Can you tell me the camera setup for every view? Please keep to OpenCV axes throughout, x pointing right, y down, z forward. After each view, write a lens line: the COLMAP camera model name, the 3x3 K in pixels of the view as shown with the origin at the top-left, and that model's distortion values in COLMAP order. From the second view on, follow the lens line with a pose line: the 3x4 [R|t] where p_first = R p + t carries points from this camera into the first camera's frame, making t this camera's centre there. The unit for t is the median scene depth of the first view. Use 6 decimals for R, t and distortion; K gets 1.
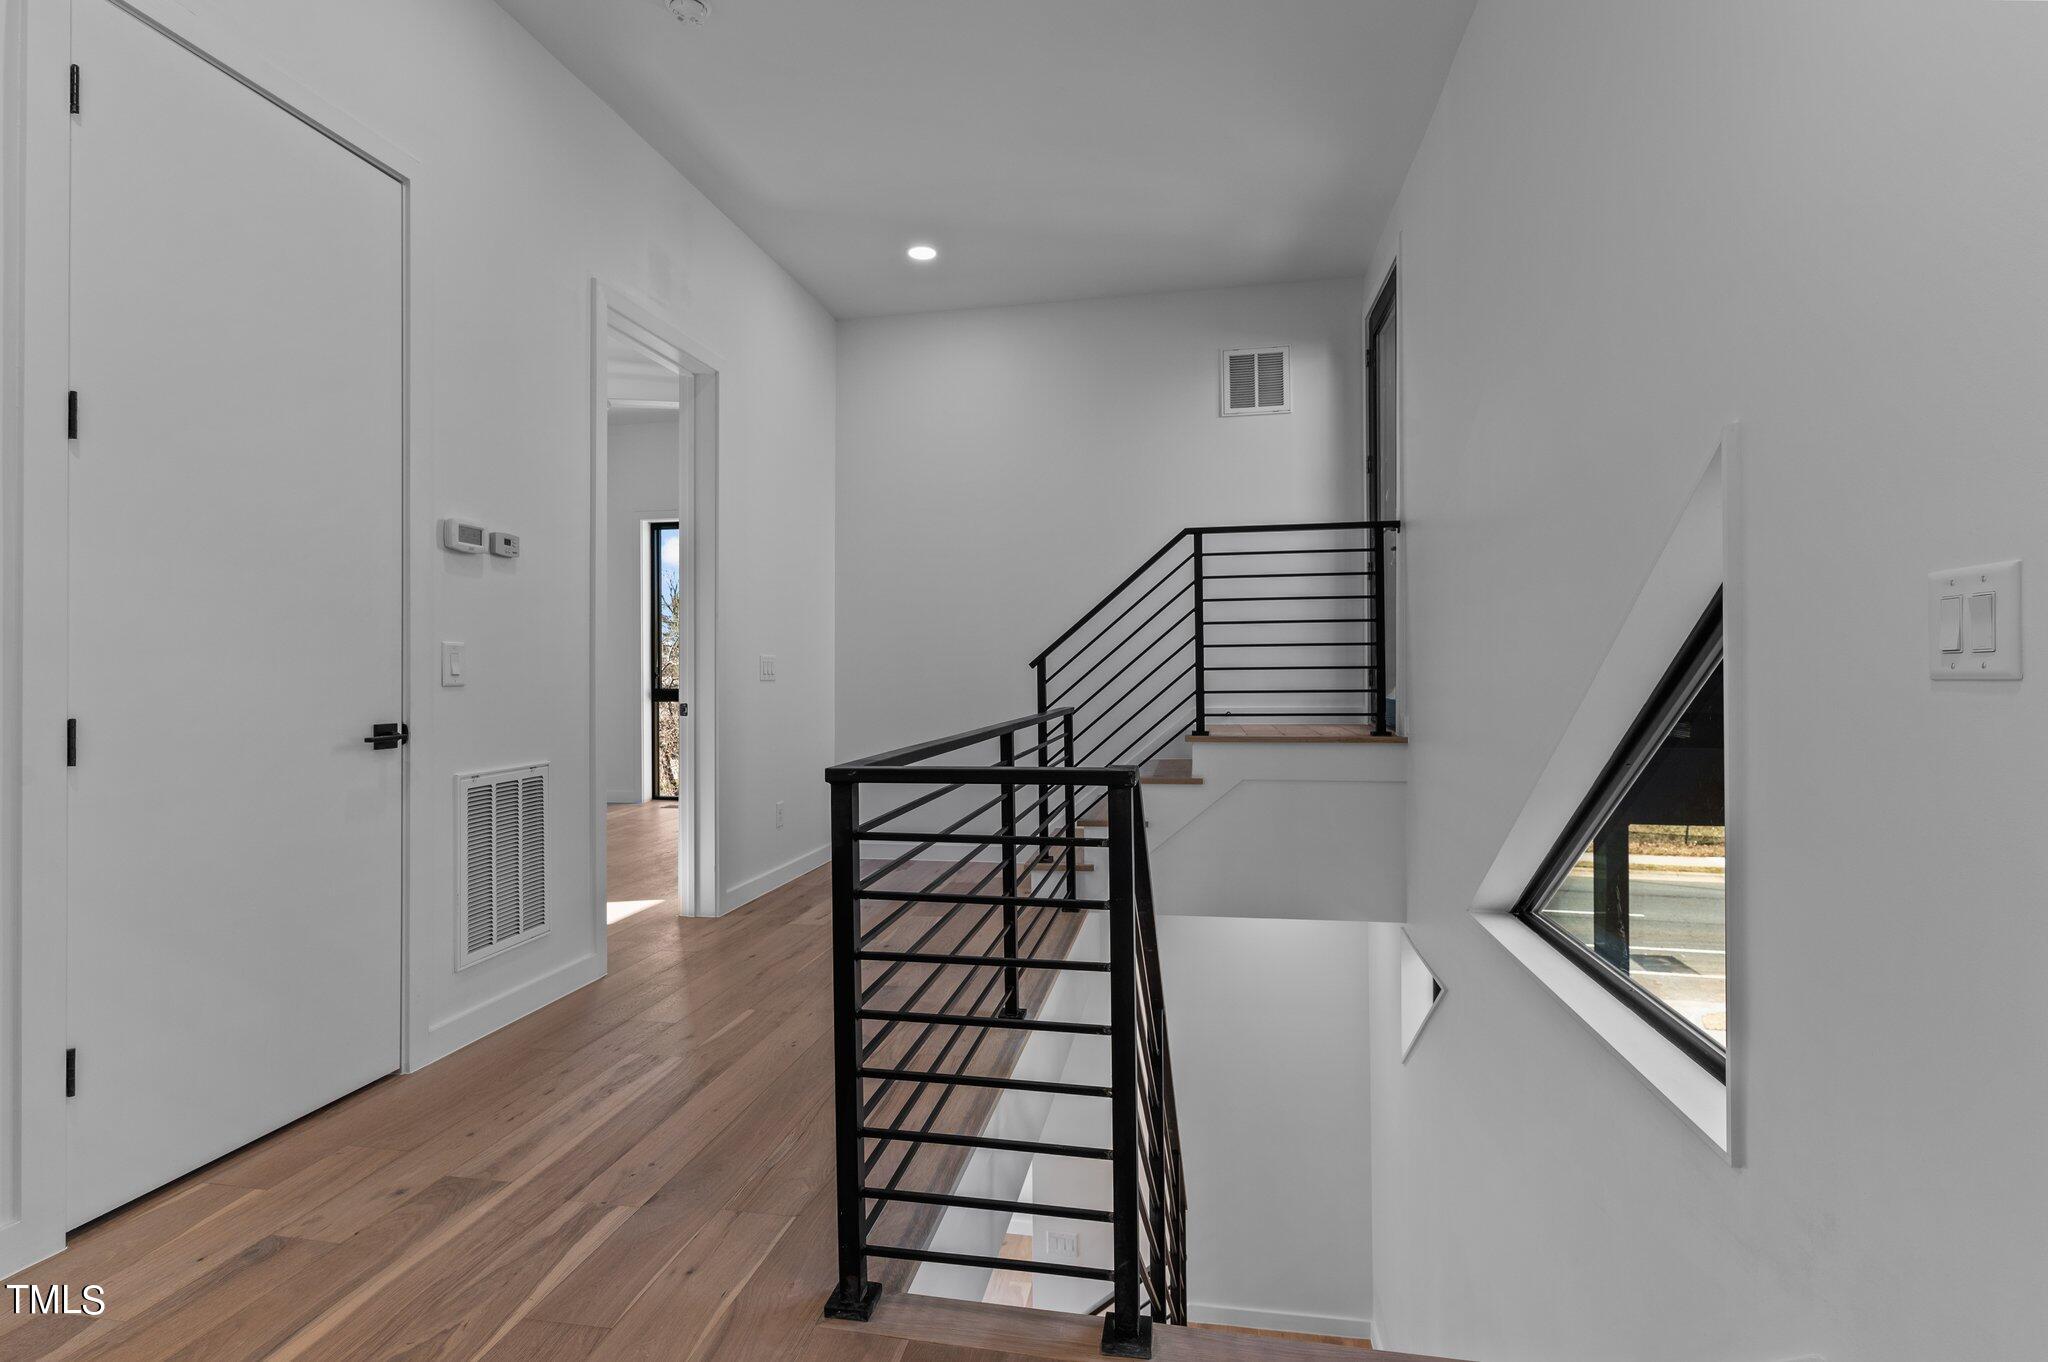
lens RADIAL K [[962.6, 0, 1018.5], [0, 962.6, 662.7], [0, 0, 1]] dist [-0.000044, -0.000594]
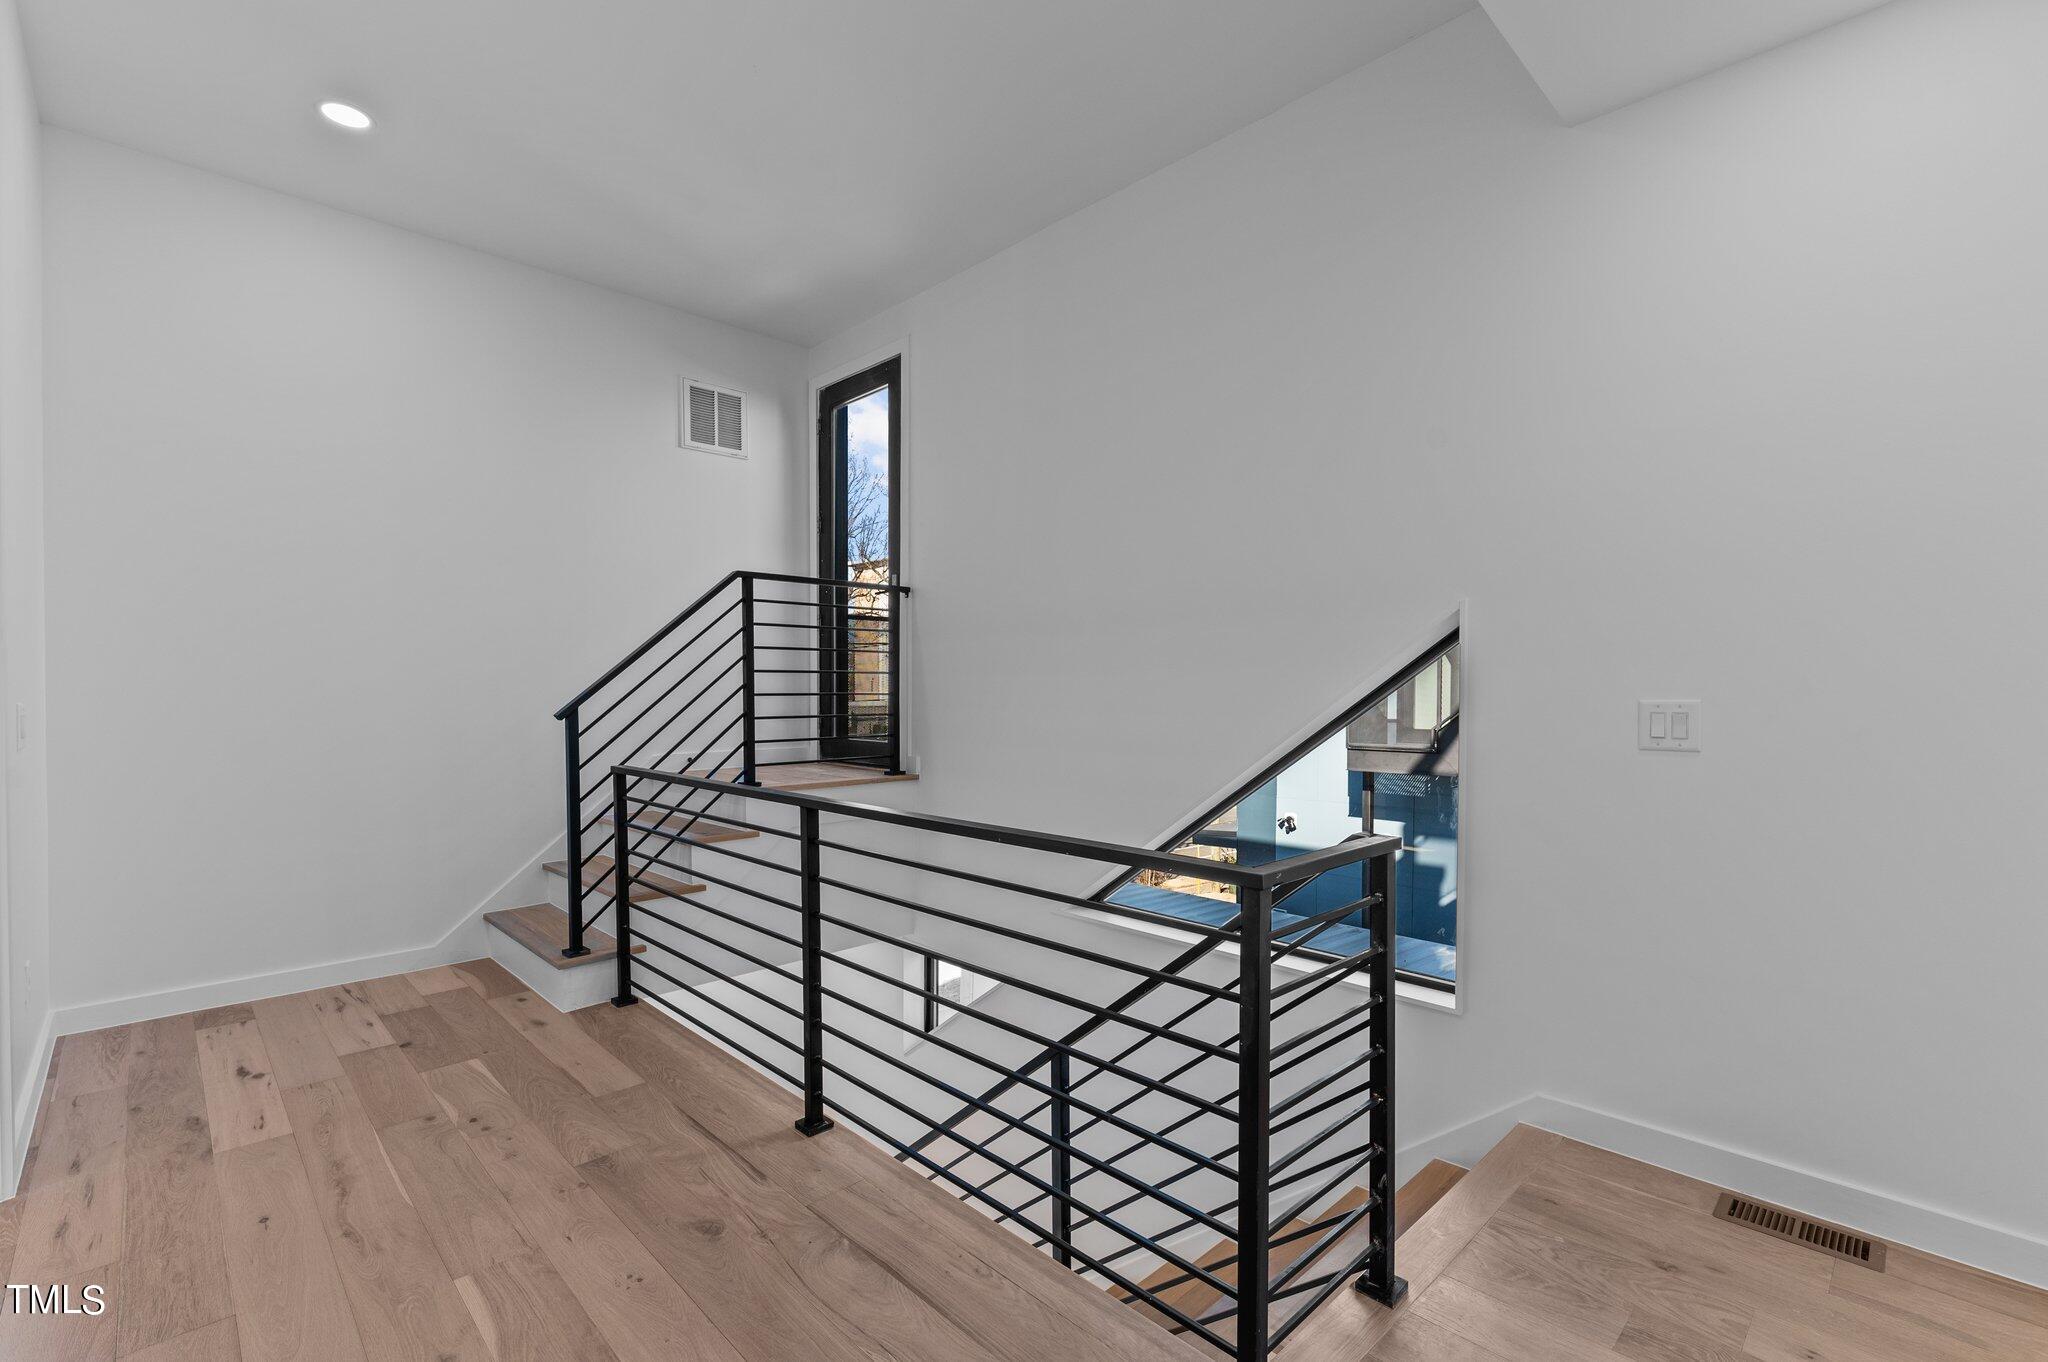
lens RADIAL K [[903.0, 0, 1019.3], [0, 903.0, 706.4], [0, 0, 1]] dist [0.000946, -0.000052]
pose [[0.573121, -0.008559, 0.819426, -0.396134], [-0.012649, 0.999734, 0.019289, -0.026272], [-0.819373, -0.021420, 0.572860, 0.255099]]
